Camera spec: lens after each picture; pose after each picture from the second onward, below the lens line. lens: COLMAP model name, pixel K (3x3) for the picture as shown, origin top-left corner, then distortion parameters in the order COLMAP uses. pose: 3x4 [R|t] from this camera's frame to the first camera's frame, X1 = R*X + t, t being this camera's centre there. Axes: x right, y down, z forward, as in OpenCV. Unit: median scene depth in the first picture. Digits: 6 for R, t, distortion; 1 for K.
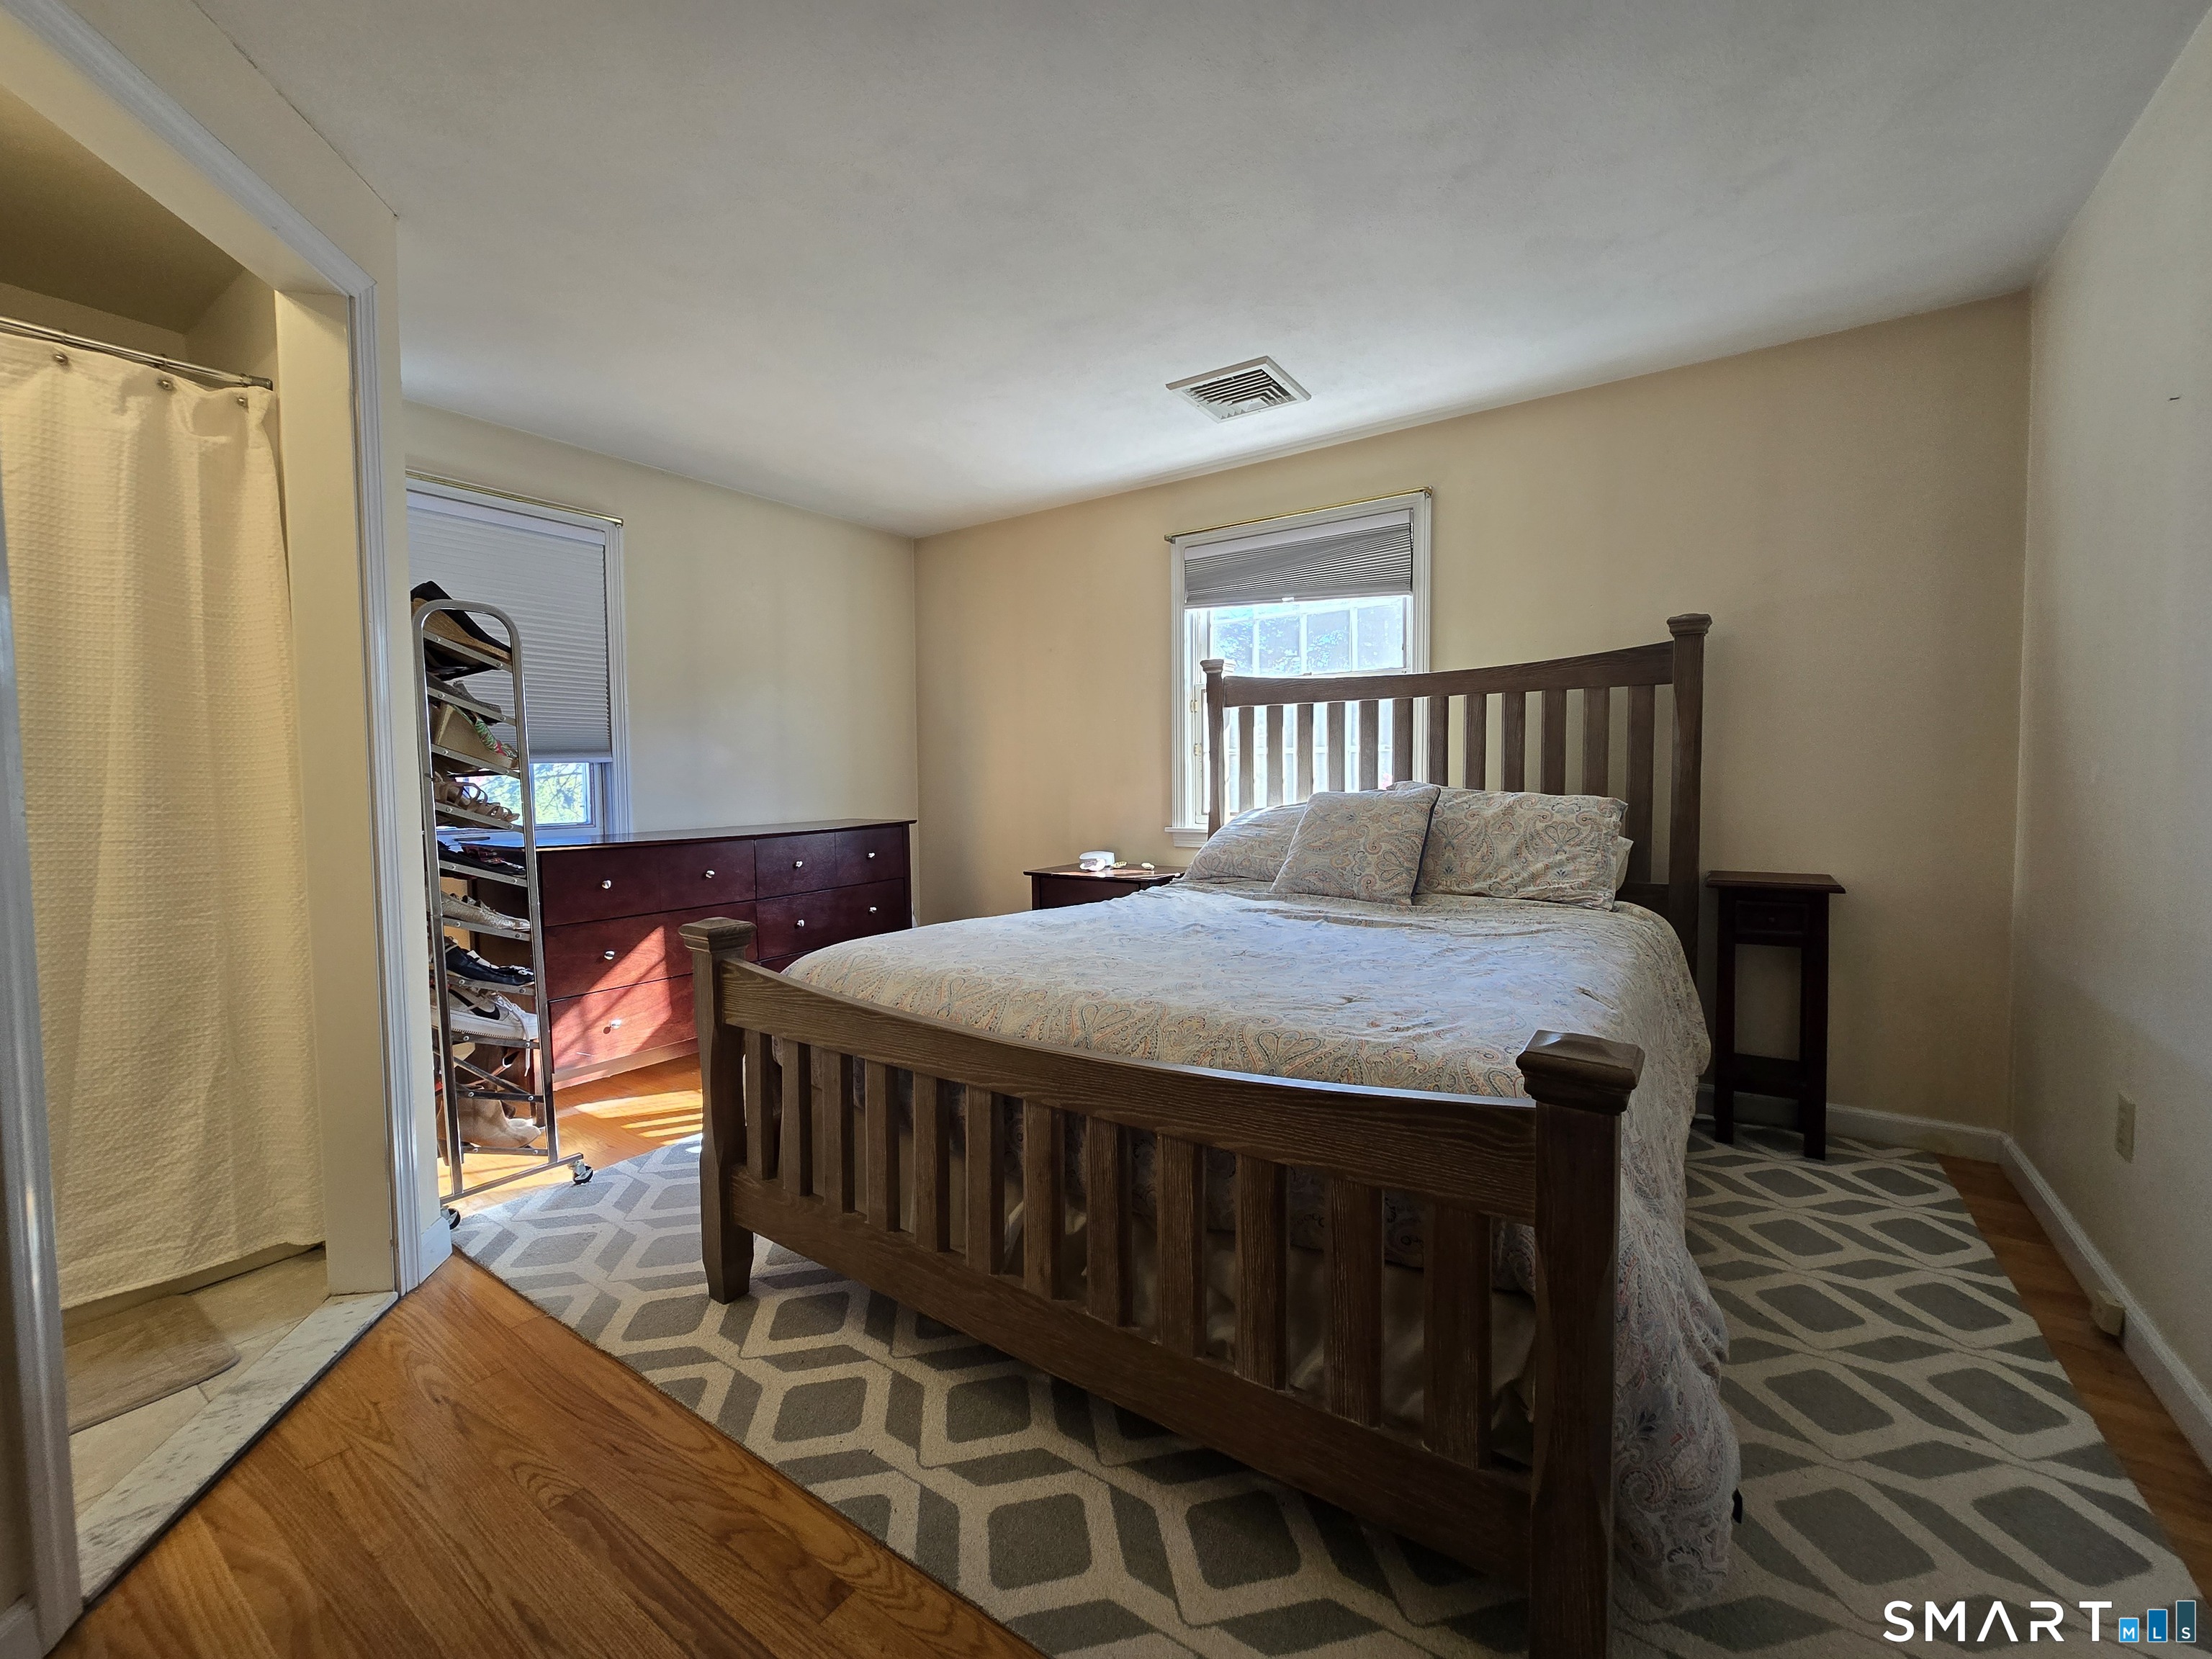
lens RADIAL K [[907.3, 0, 1101.3], [0, 907.3, 819.4], [0, 0, 1]] dist [-0.012847, 0.004325]
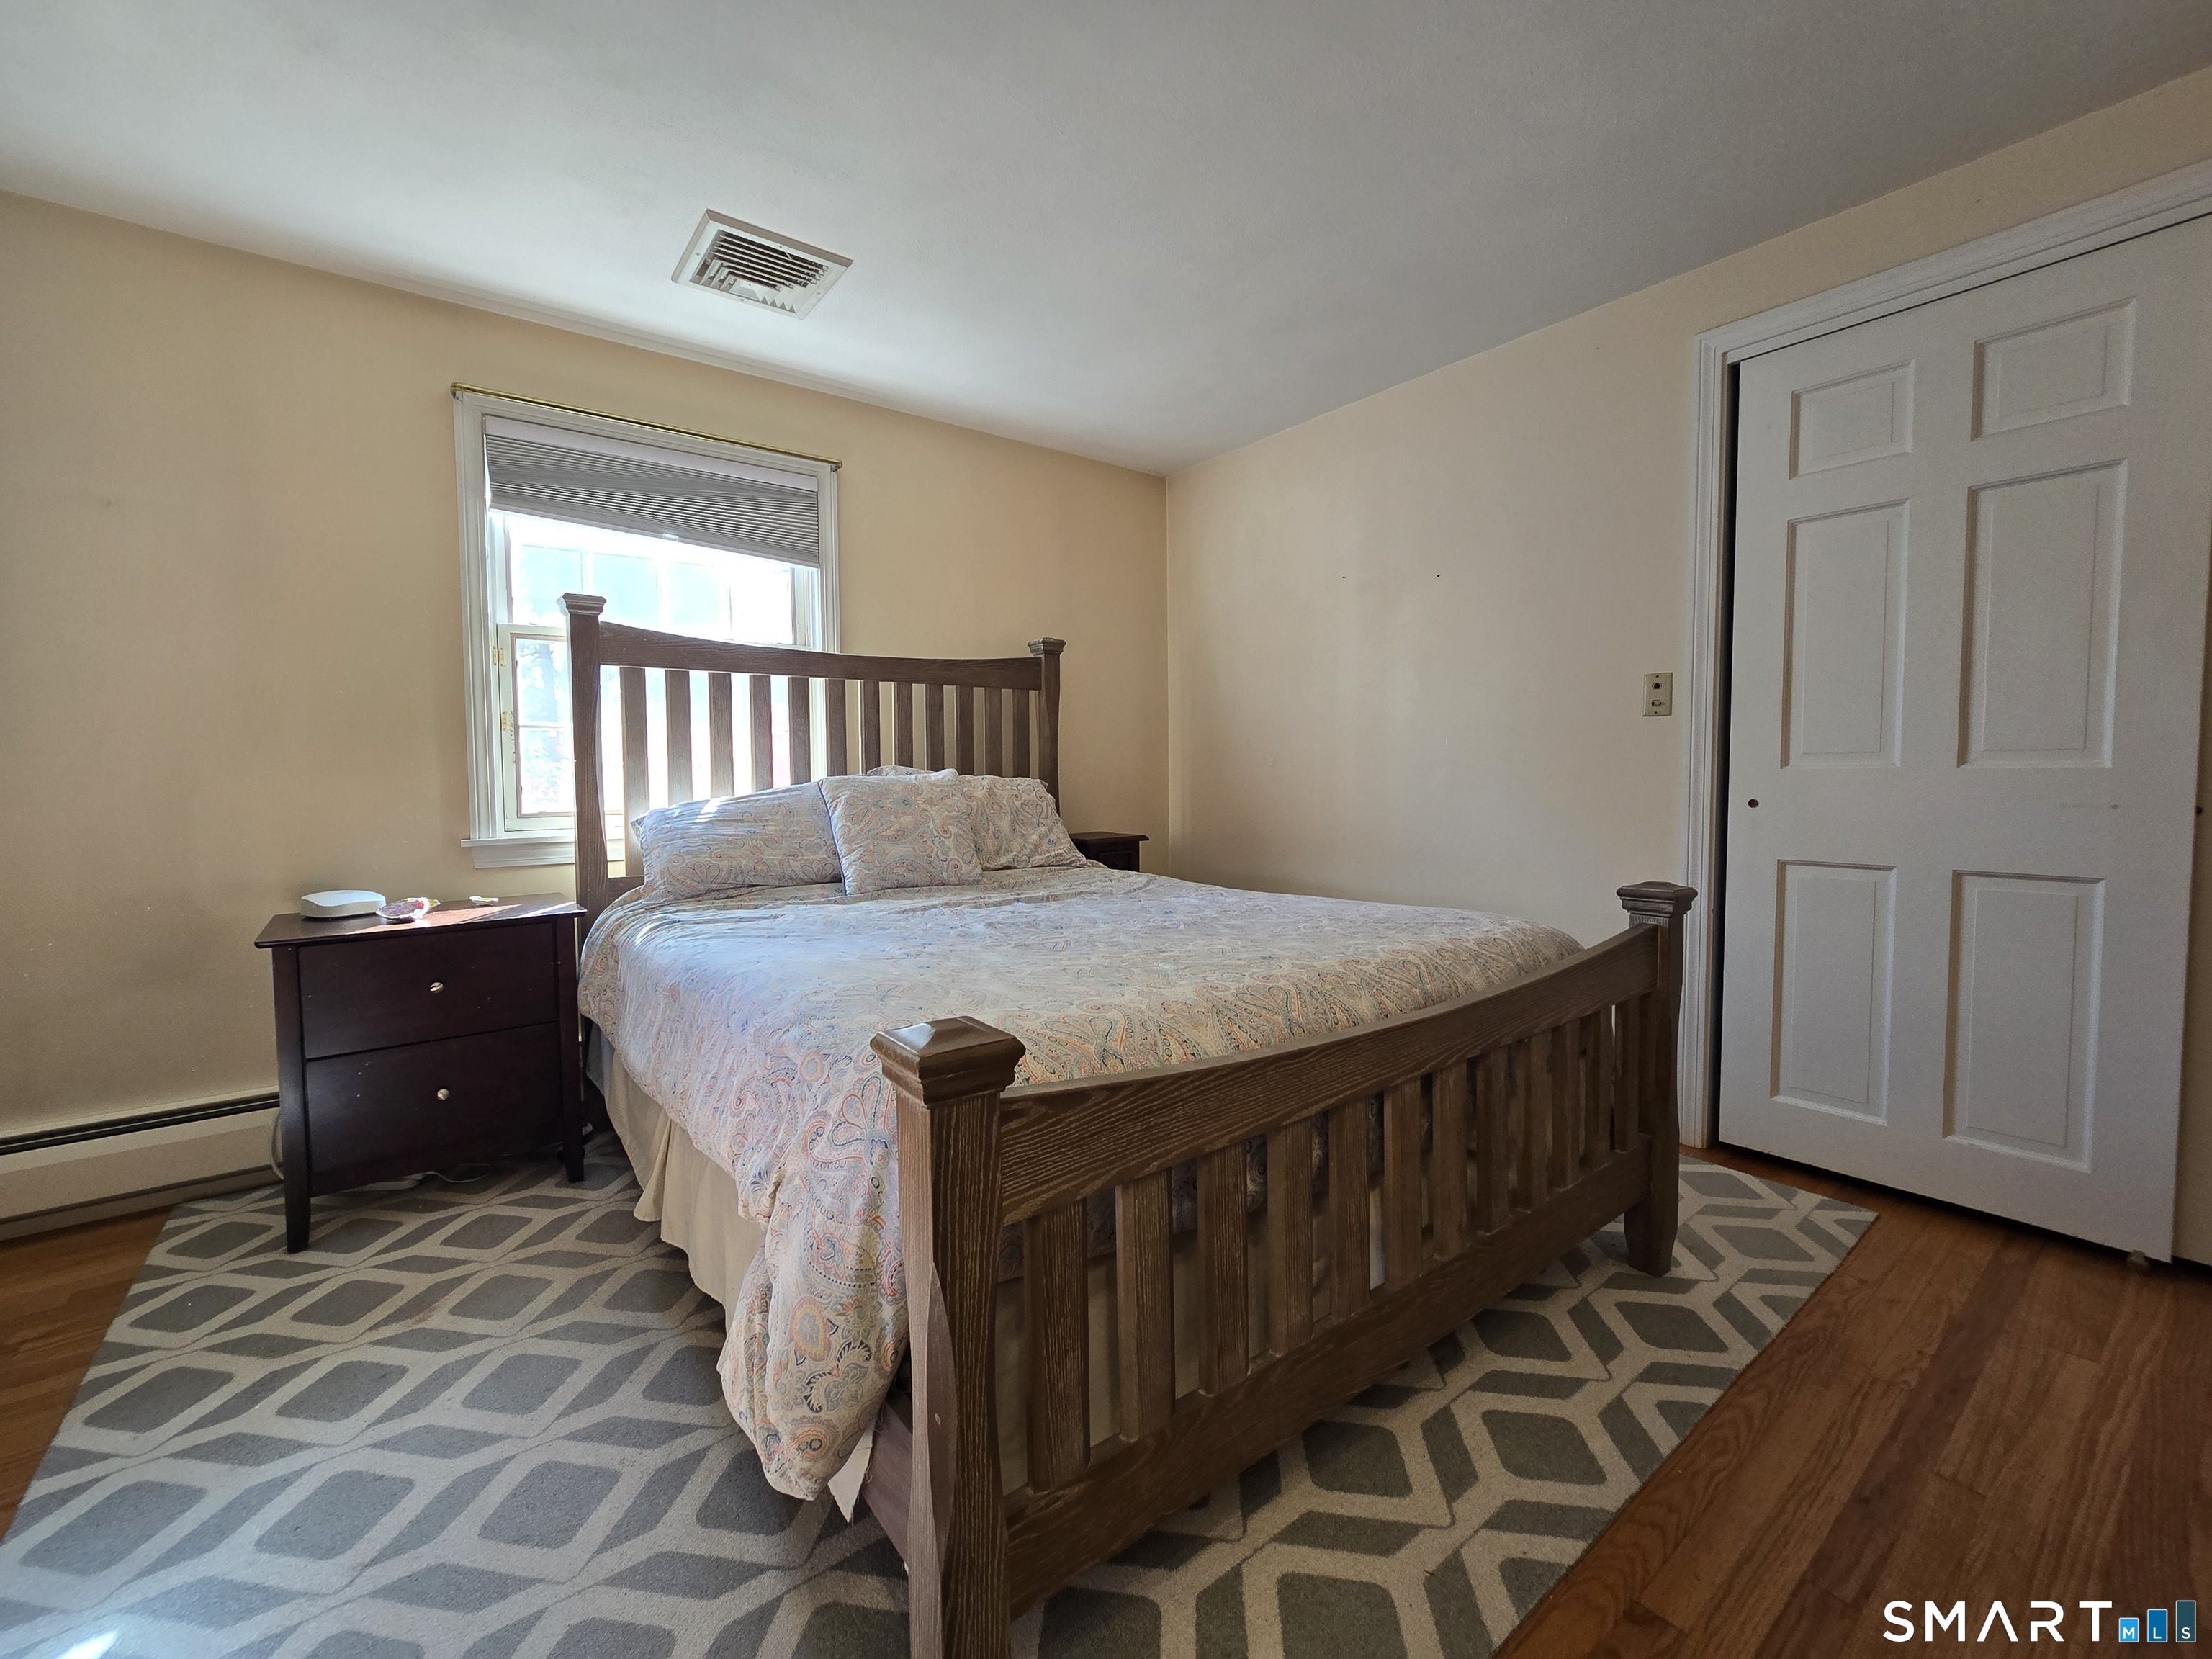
lens RADIAL K [[907.3, 0, 1101.3], [0, 907.3, 819.4], [0, 0, 1]] dist [-0.012847, 0.004325]
pose [[0.310122, -0.048220, 0.949473, -0.478875], [0.047603, 0.998248, 0.035149, -0.007012], [-0.949504, 0.034298, 0.311874, 0.444439]]
